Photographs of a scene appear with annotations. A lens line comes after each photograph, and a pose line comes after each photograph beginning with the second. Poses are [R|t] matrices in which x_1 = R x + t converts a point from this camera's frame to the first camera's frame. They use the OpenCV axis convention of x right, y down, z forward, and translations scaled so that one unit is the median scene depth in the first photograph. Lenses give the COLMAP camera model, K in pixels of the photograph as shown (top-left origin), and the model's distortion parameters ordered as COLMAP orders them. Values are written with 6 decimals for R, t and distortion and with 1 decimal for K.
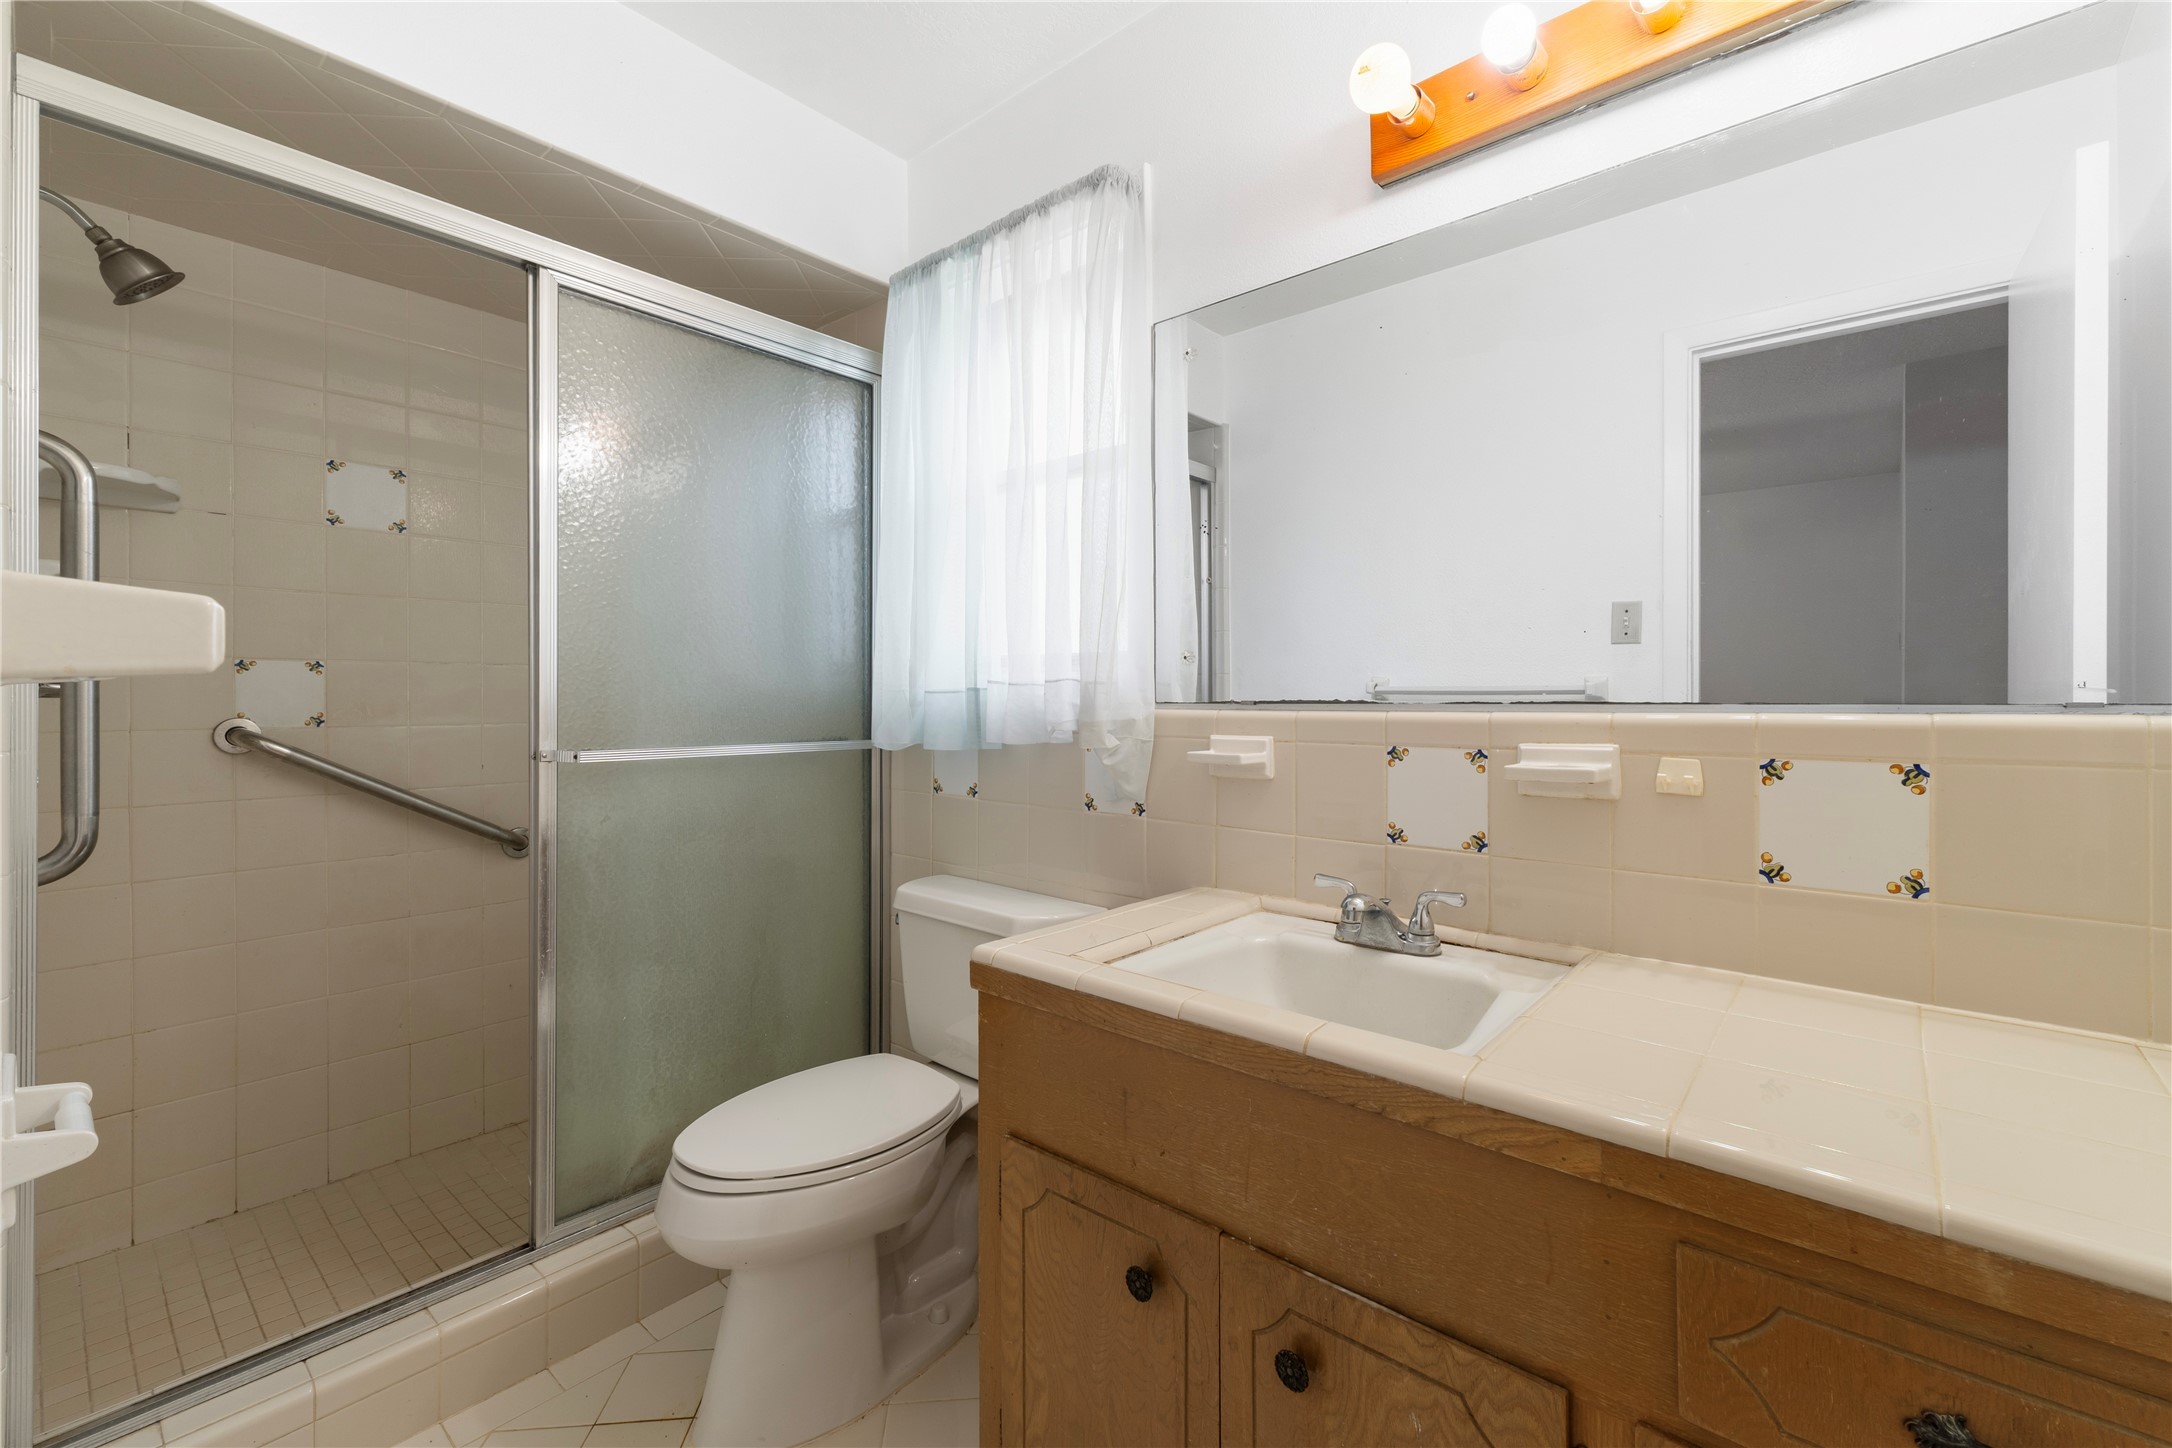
lens RADIAL K [[925.2, 0, 1085.3], [0, 925.2, 708.0], [0, 0, 1]] dist [0.003517, 0.001595]
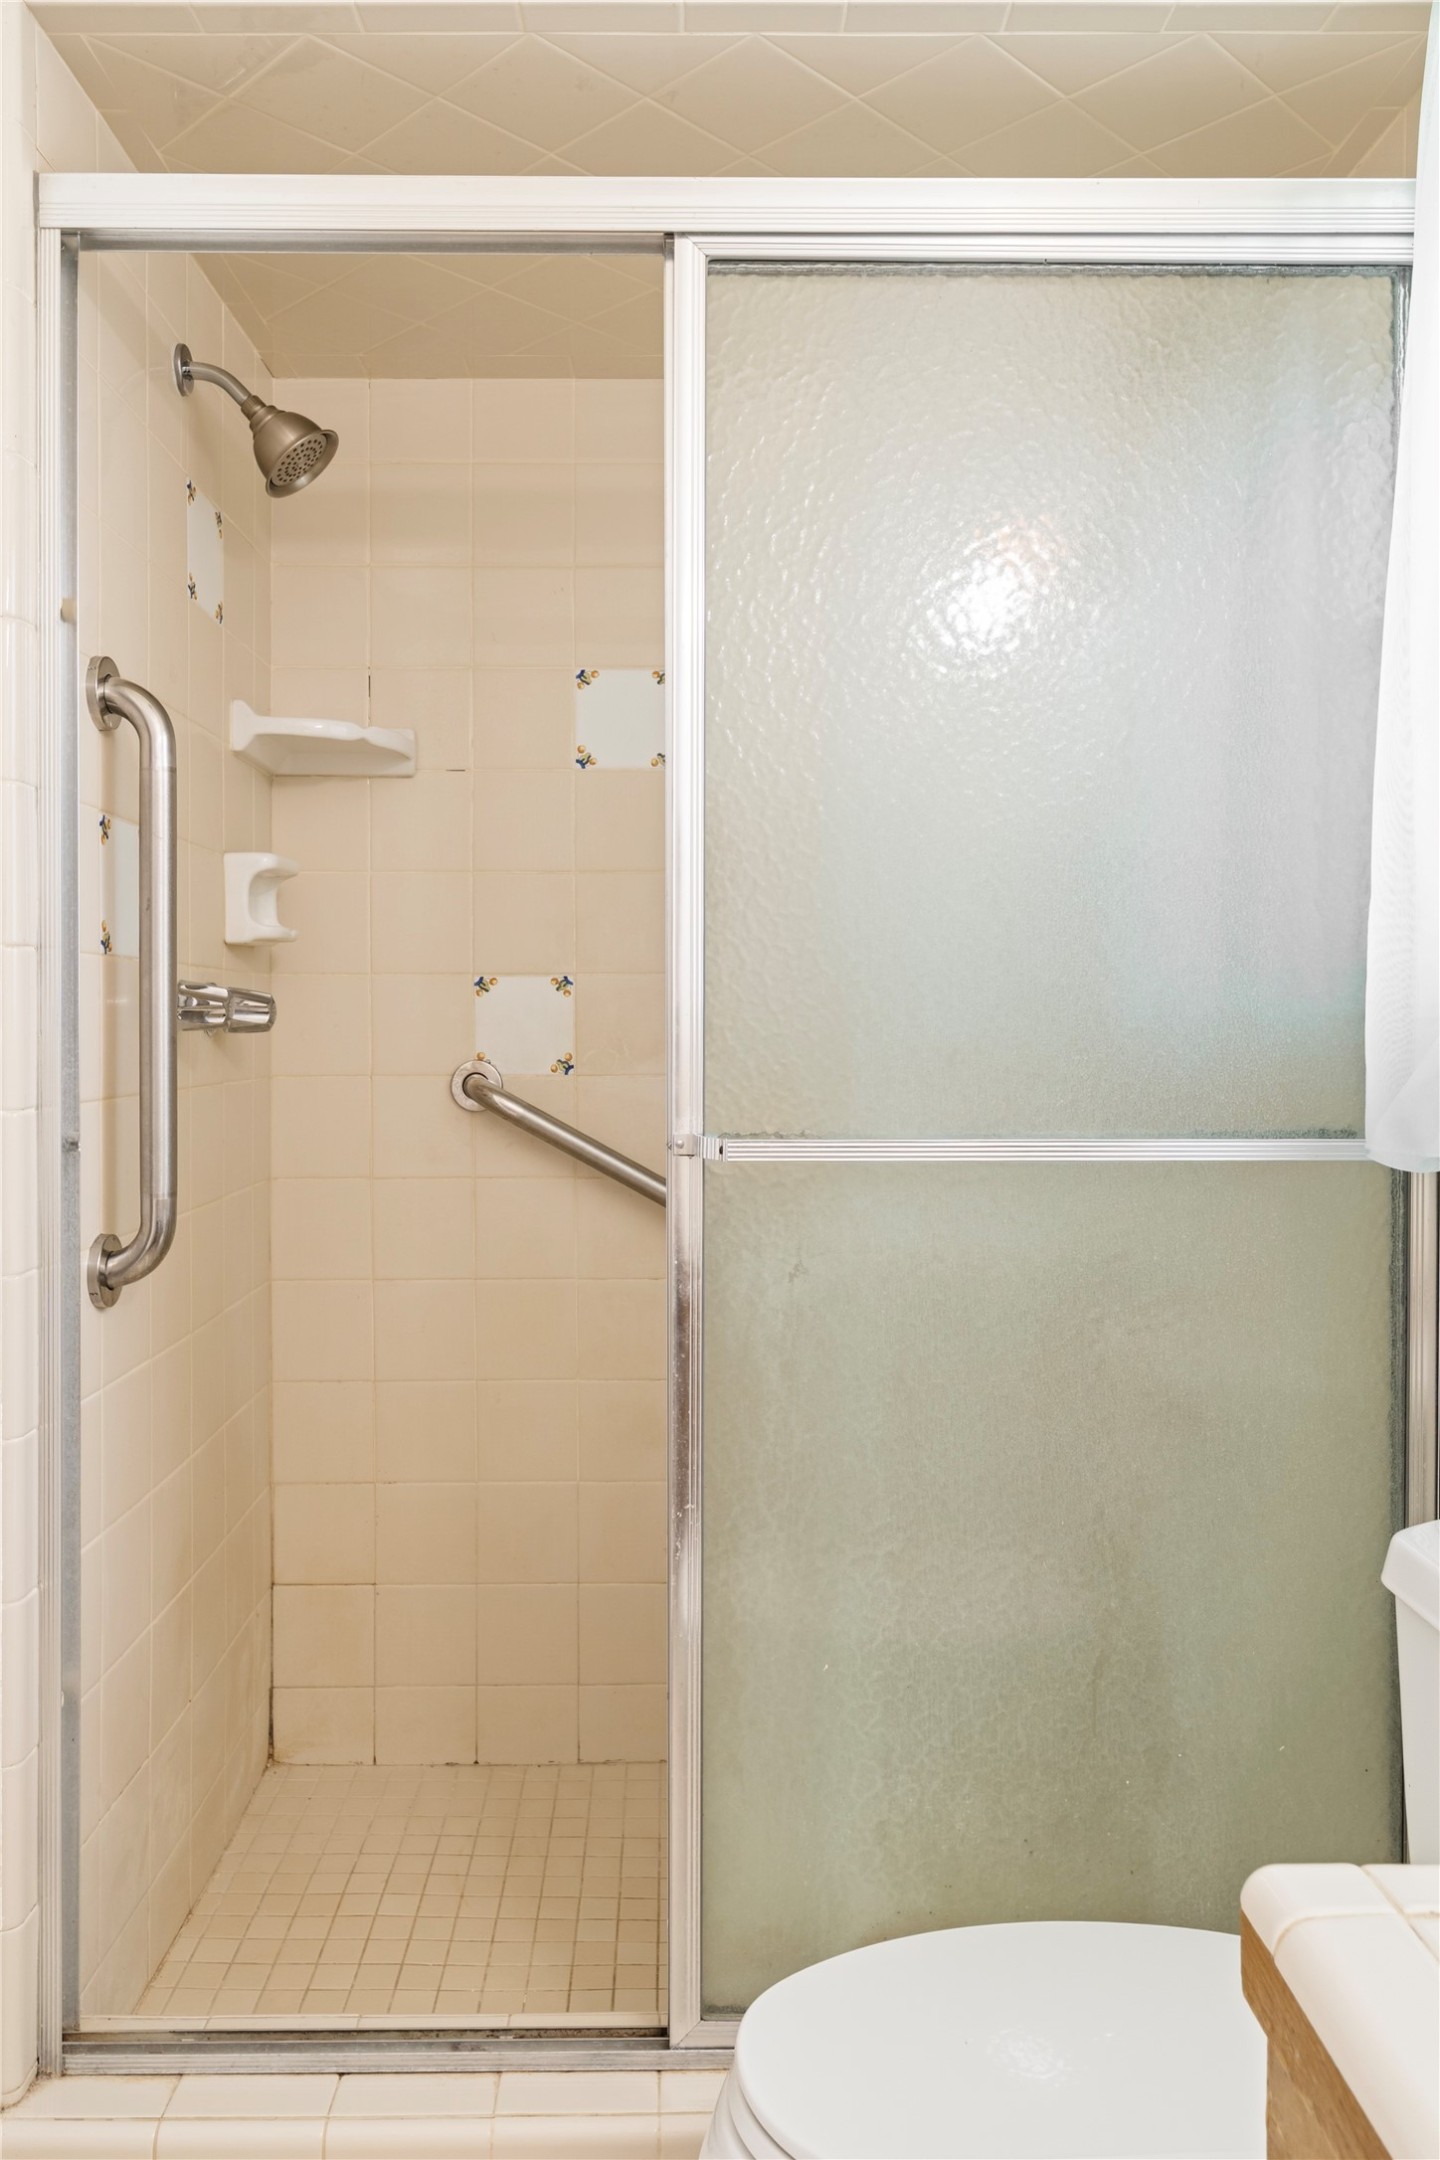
lens RADIAL K [[1590.1, 0, 708.1], [0, 1590.1, 1041.5], [0, 0, 1]] dist [0.004552, -0.003166]
pose [[0.657661, 0.009456, -0.753254, 0.114524], [-0.007295, 0.999954, 0.006183, -0.013004], [0.753278, 0.001429, 0.657700, 0.379463]]
